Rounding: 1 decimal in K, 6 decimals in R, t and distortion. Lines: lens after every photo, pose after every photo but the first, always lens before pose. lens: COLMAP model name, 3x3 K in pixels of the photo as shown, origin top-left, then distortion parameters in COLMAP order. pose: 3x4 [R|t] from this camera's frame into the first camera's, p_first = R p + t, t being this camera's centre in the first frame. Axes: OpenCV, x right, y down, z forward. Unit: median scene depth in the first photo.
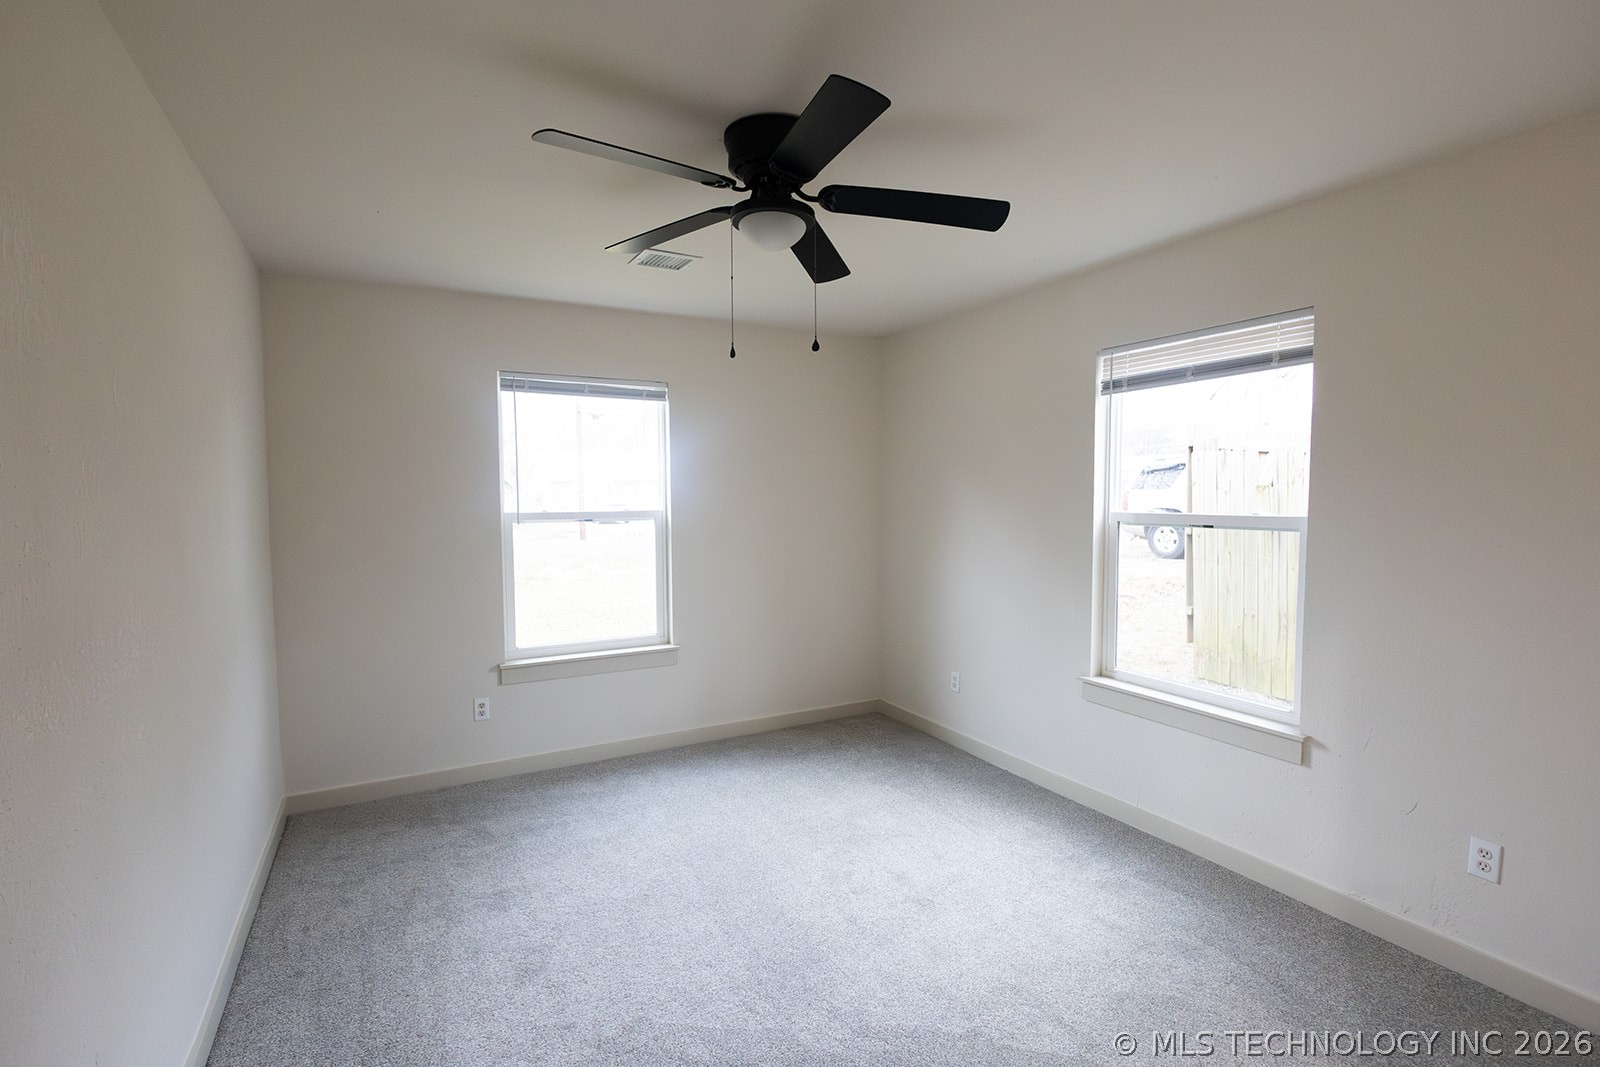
lens RADIAL K [[733.2, 0, 812.7], [0, 733.2, 525.6], [0, 0, 1]] dist [0.001066, 0.000657]
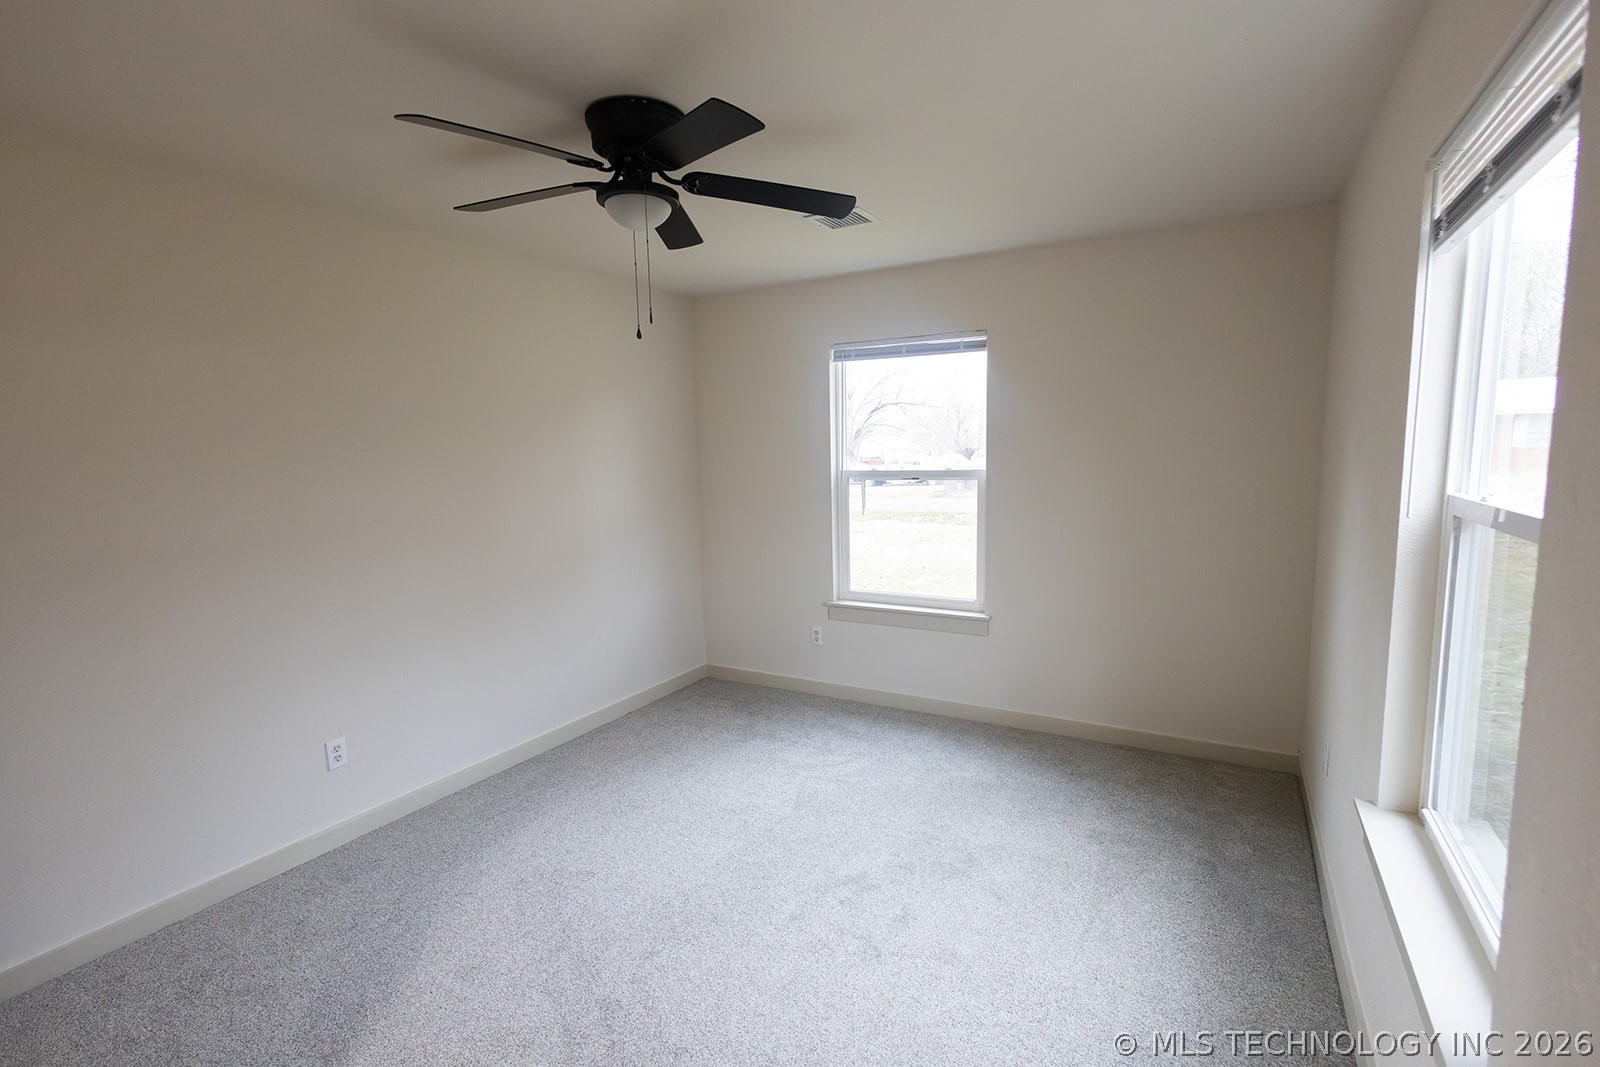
lens RADIAL K [[733.2, 0, 784.7], [0, 733.2, 527.9], [0, 0, 1]] dist [0.001066, 0.000657]
pose [[0.514198, 0.070012, -0.854809, 0.512644], [-0.022748, 0.997425, 0.068009, -0.004279], [0.857370, -0.015525, 0.514467, 0.338238]]
